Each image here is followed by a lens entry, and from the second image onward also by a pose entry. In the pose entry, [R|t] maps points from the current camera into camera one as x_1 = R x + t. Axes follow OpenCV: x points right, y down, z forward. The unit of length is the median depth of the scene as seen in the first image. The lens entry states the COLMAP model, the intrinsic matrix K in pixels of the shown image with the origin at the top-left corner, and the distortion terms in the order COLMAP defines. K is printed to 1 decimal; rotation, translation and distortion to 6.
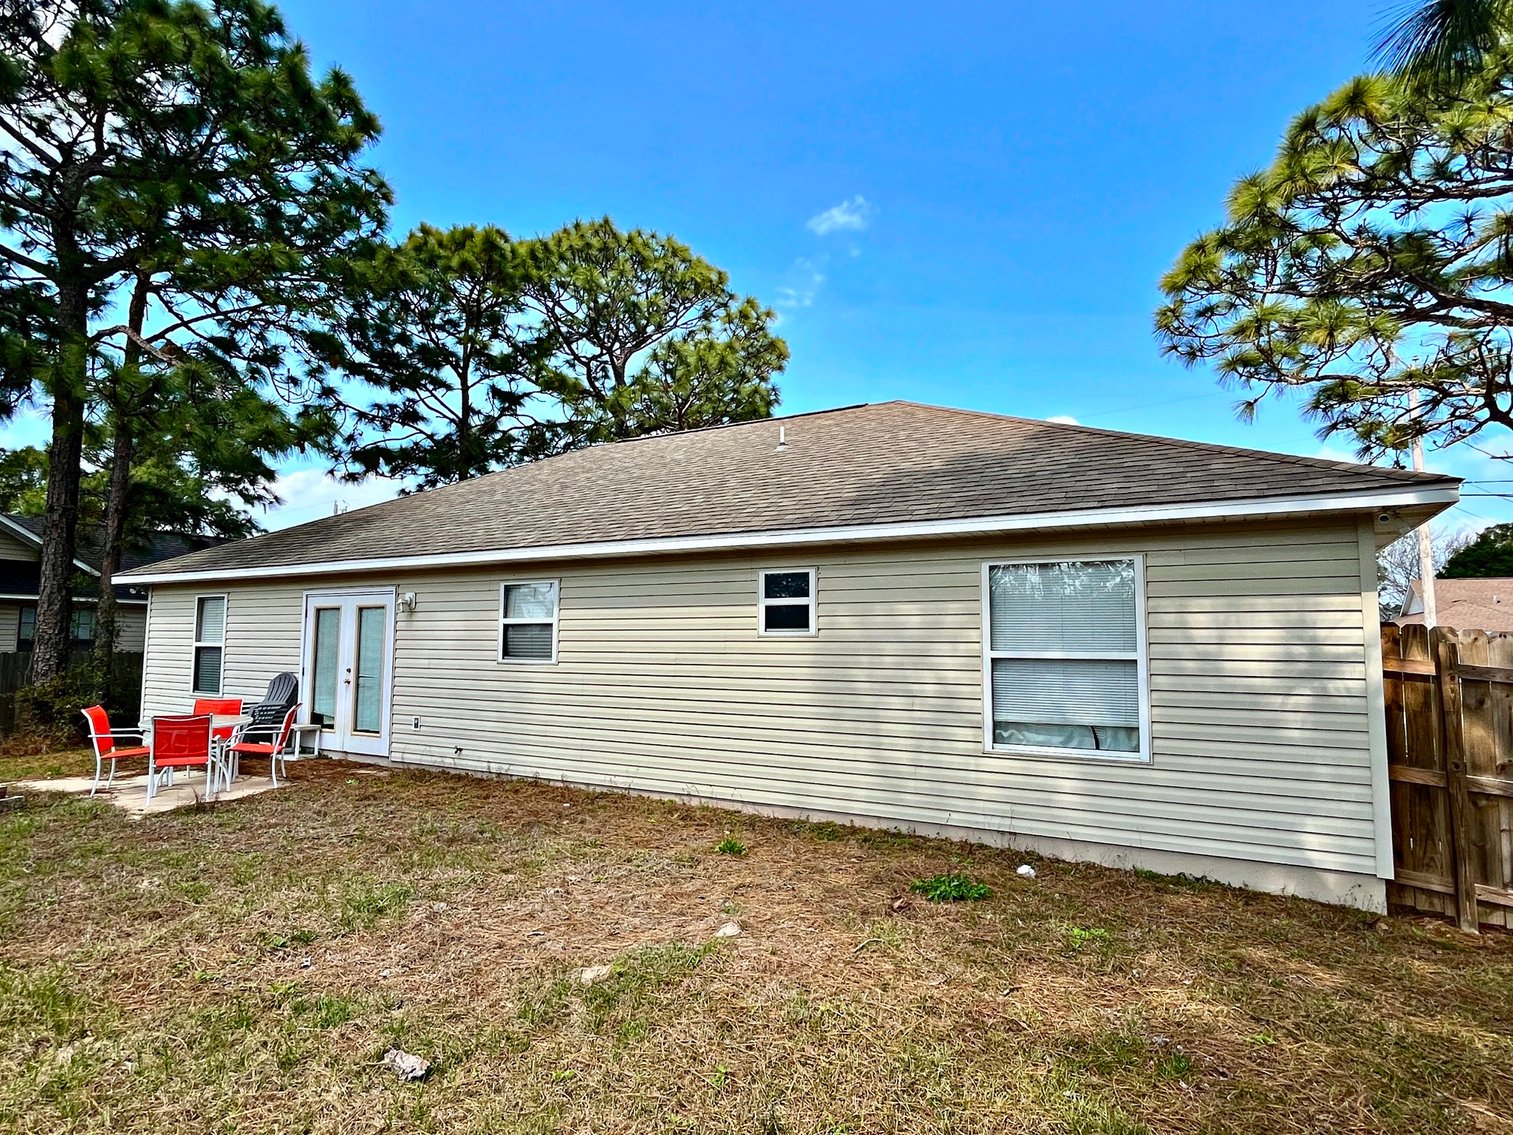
lens RADIAL K [[822.6, 0, 756.4], [0, 822.6, 561.7], [0, 0, 1]] dist [0.001185, -0.000018]
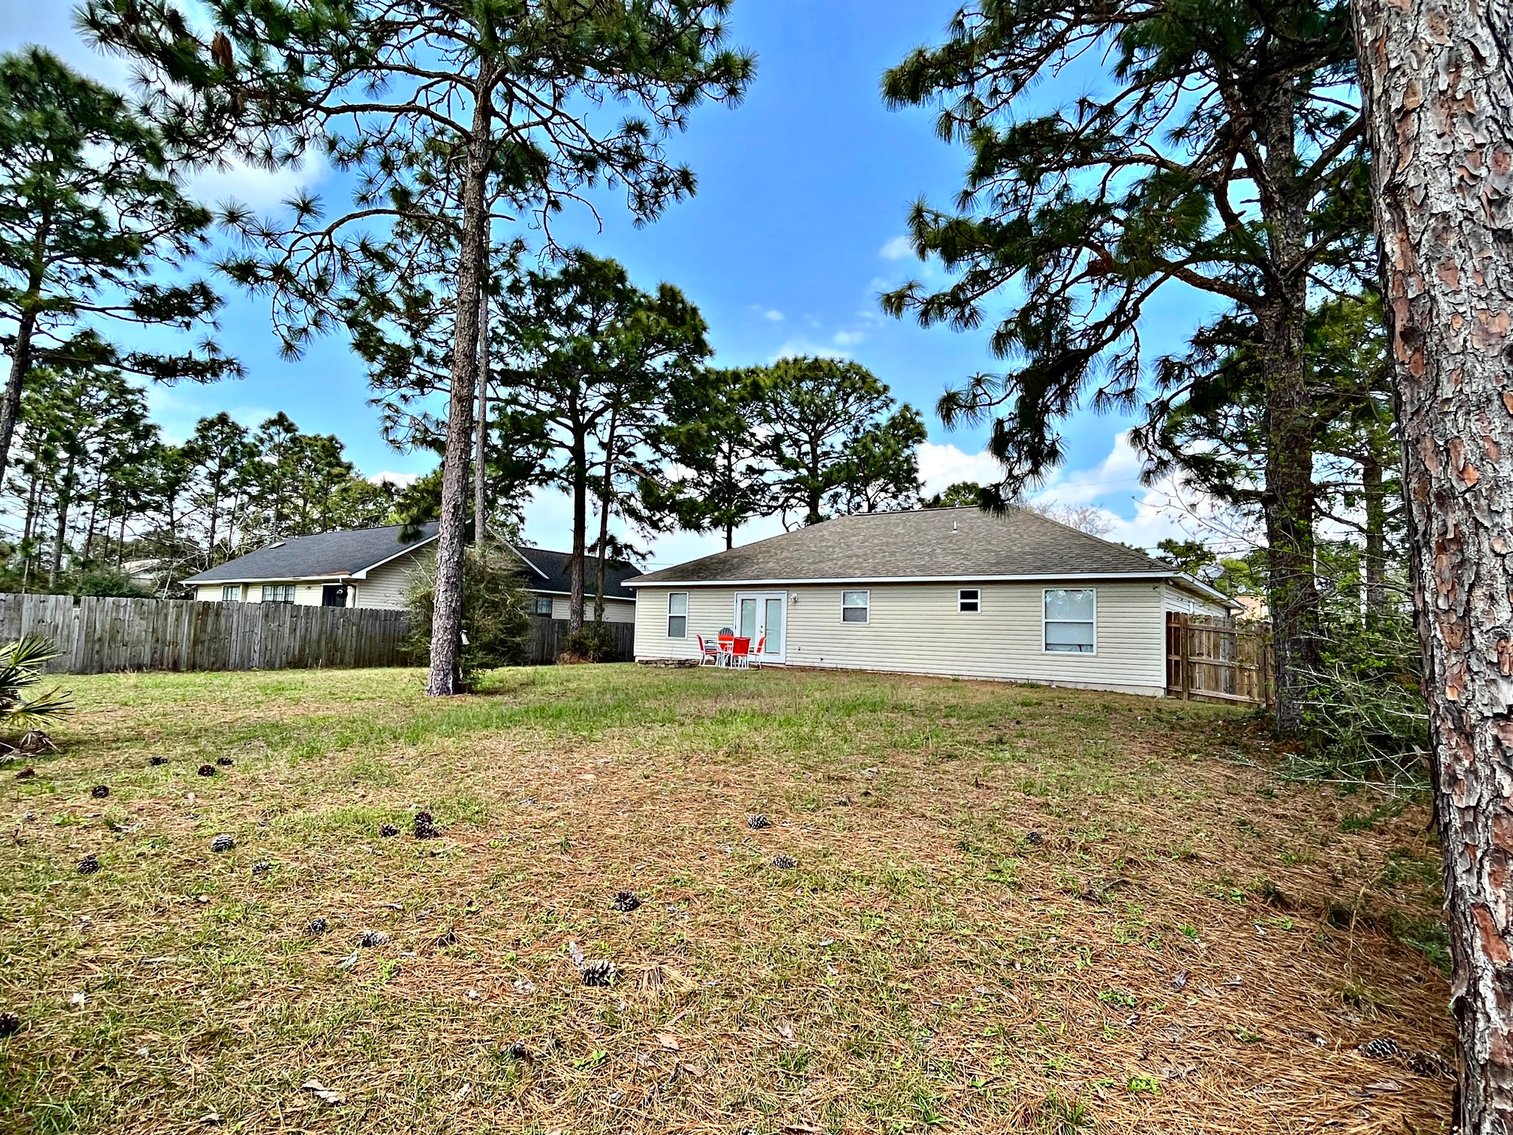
lens RADIAL K [[754.5, 0, 755.6], [0, 754.5, 569.7], [0, 0, 1]] dist [0.000127, 0.000015]
pose [[0.991392, 0.012597, -0.130323, -0.279563], [-0.010572, 0.999813, 0.016216, -0.072493], [0.130503, -0.014699, 0.991339, -1.290009]]
